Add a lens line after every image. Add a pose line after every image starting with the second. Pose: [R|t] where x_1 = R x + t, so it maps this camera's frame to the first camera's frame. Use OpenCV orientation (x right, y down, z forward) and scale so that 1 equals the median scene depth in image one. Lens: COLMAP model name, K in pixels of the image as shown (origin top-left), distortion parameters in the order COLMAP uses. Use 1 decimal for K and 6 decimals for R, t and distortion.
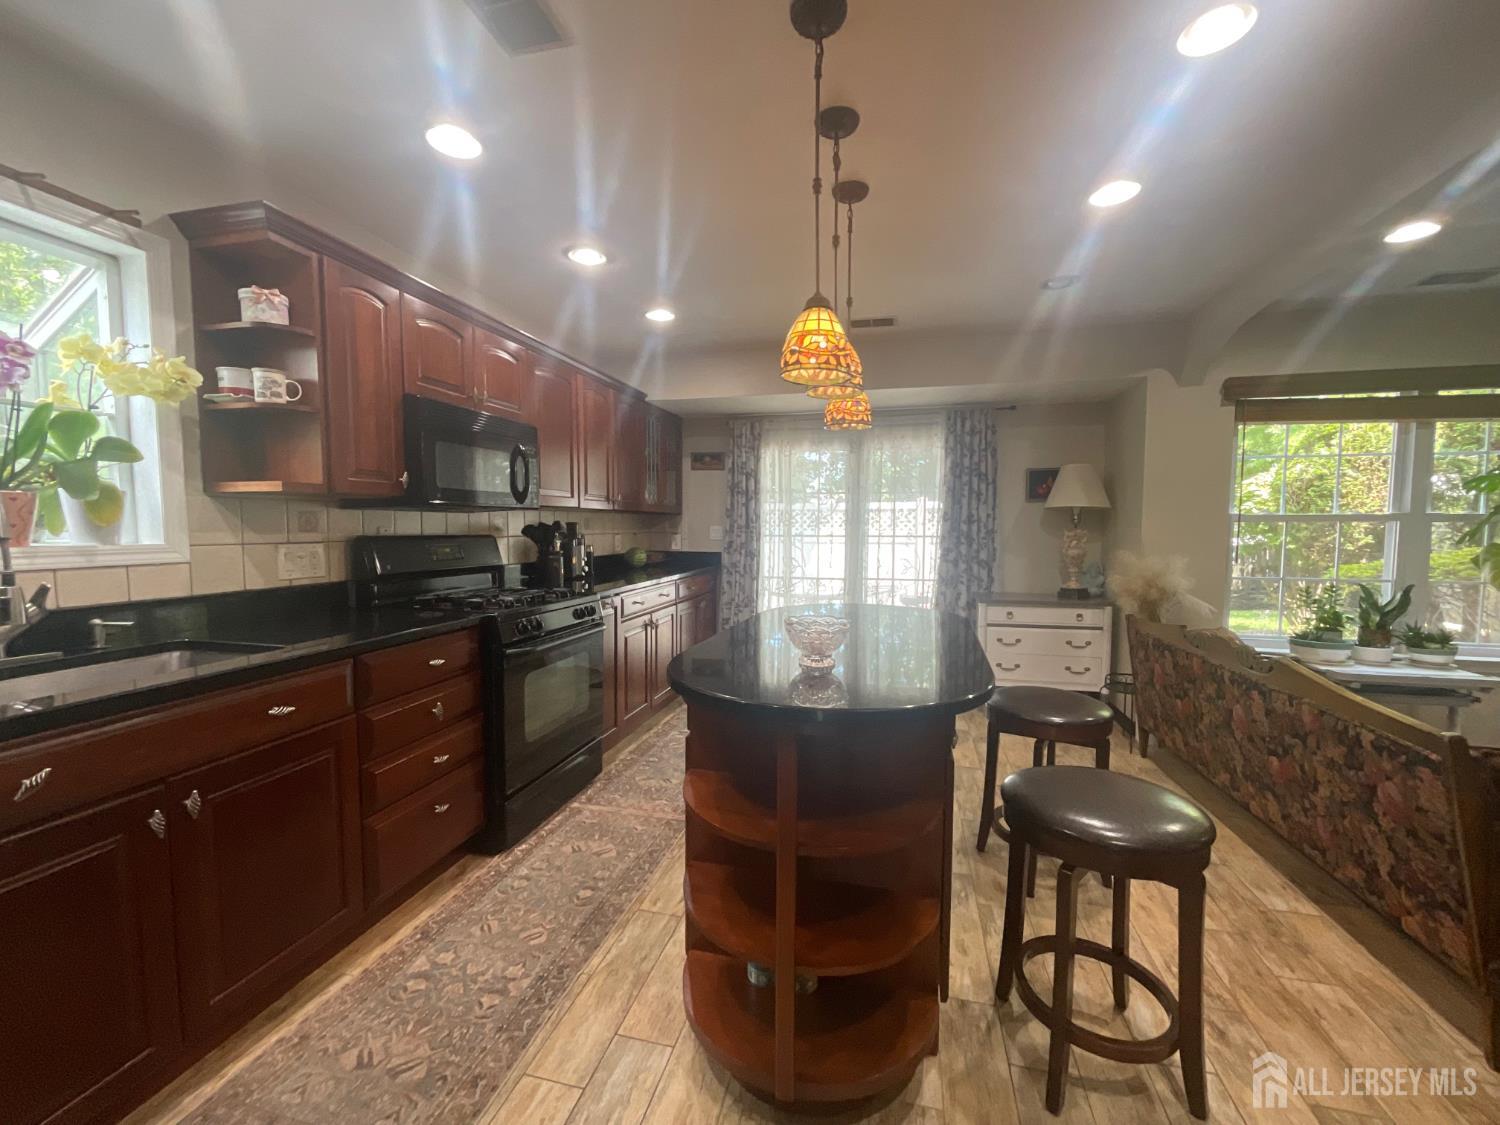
lens RADIAL K [[608.9, 0, 751.2], [0, 608.9, 560.6], [0, 0, 1]] dist [0.000662, 0.000619]
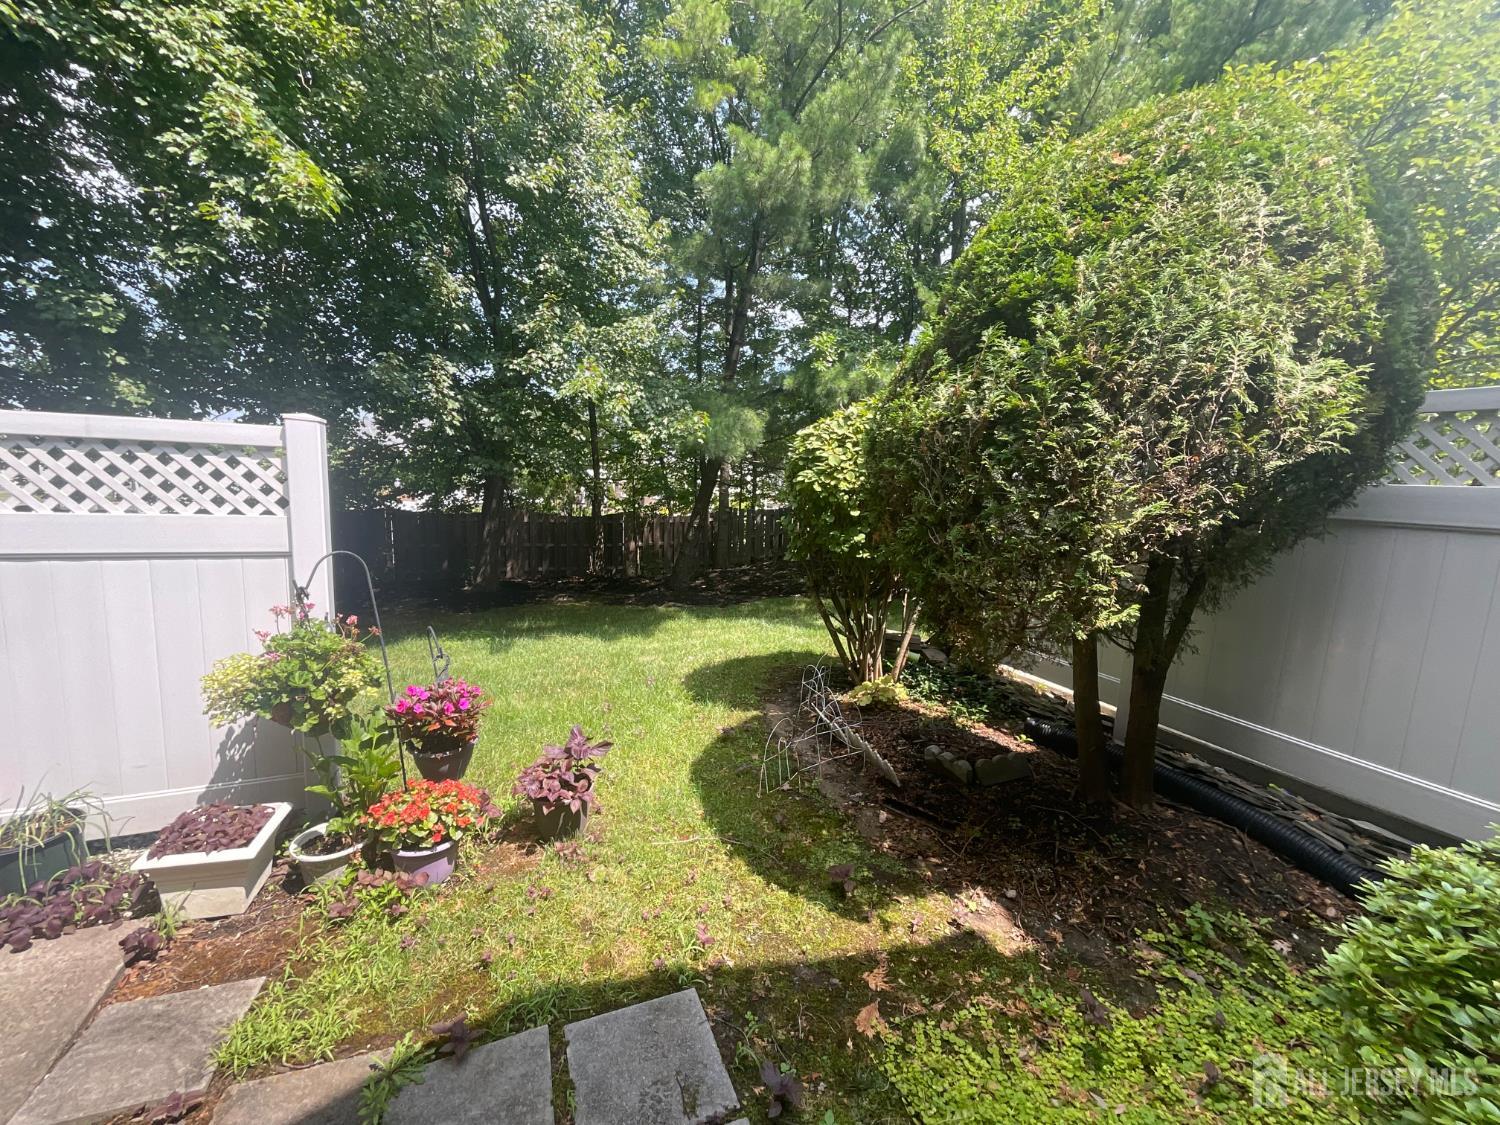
lens RADIAL K [[608.9, 0, 750.0], [0, 608.9, 561.7], [0, 0, 1]] dist [0.000662, 0.000619]
pose [[0.794783, -0.039178, 0.605628, 0.630428], [-0.019293, 0.995779, 0.089735, -0.088425], [-0.606587, -0.083004, 0.790672, 0.845943]]
